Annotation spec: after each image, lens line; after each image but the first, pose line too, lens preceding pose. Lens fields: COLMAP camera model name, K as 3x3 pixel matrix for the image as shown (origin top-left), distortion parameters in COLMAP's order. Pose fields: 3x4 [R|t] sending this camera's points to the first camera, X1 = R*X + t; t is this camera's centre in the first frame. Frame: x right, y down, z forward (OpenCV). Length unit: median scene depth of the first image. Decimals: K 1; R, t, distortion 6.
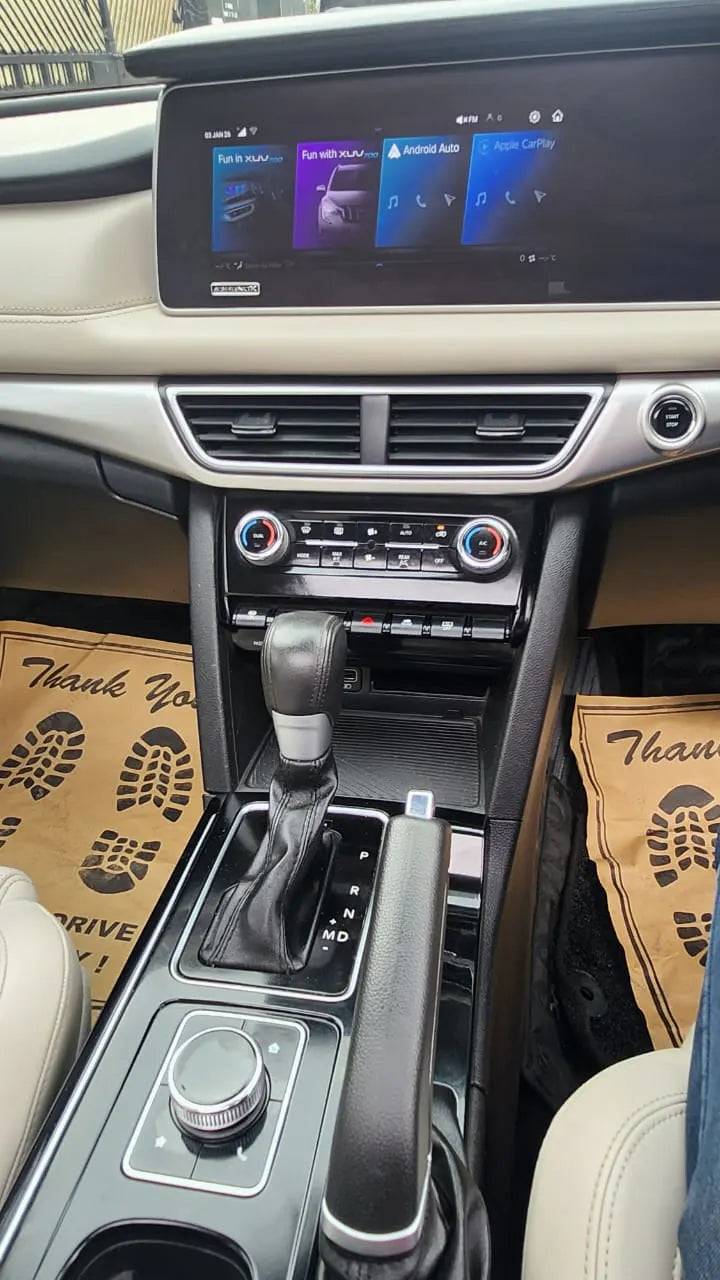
lens RADIAL K [[852.8, 0, 366.7], [0, 852.8, 639.9], [0, 0, 1]] dist [-0.001741, -0.001182]
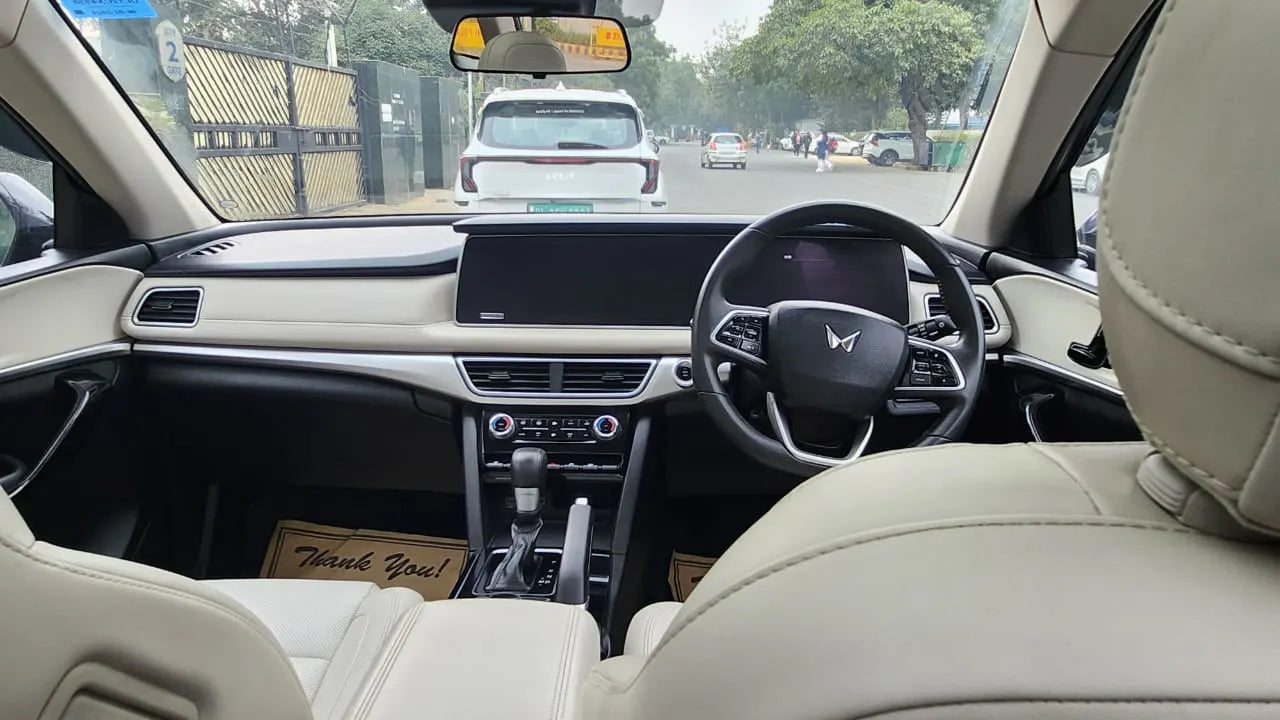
lens RADIAL K [[852.8, 0, 644.0], [0, 852.8, 370.6], [0, 0, 1]] dist [-0.001741, -0.001182]
pose [[0.986393, 0.019724, 0.163217, -0.125562], [0.034434, 0.945972, -0.322414, 0.451630], [-0.160758, 0.323647, 0.932421, -1.087069]]
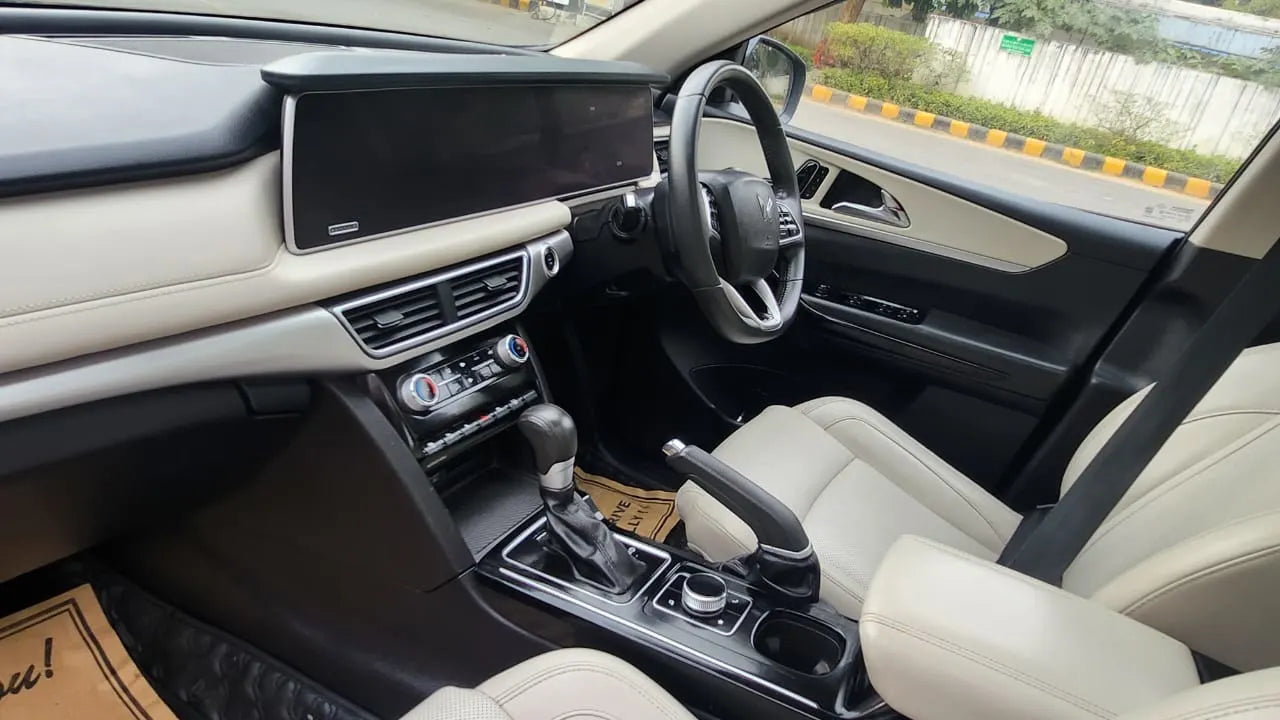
lens RADIAL K [[852.8, 0, 634.6], [0, 852.8, 354.4], [0, 0, 1]] dist [-0.001741, -0.001182]
pose [[0.313606, -0.276945, 0.908269, -1.309115], [0.352054, 0.922262, 0.159655, -0.282753], [-0.881878, 0.269691, 0.386726, 0.121942]]
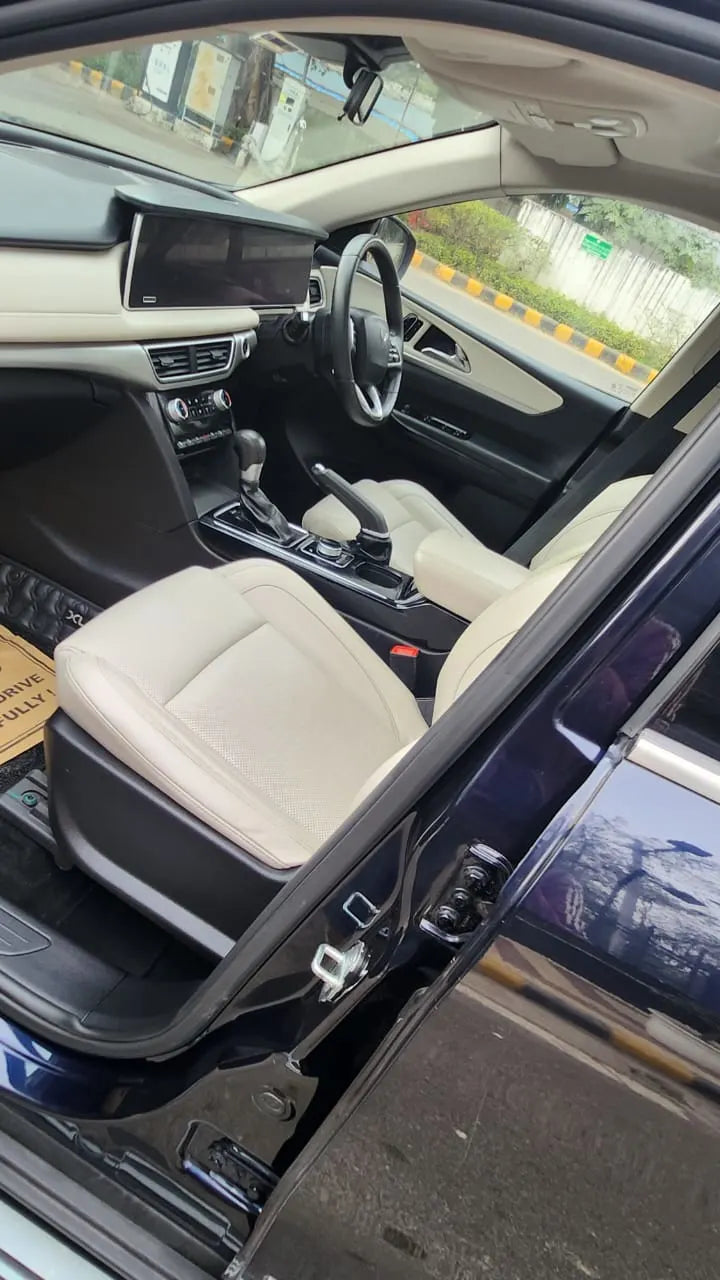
lens RADIAL K [[852.8, 0, 370.5], [0, 852.8, 644.9], [0, 0, 1]] dist [-0.001741, -0.001182]
pose [[0.152987, -0.390656, 0.907735, -2.516817], [0.185534, 0.913569, 0.361897, -0.285678], [-0.970656, 0.113050, 0.212244, 0.046478]]
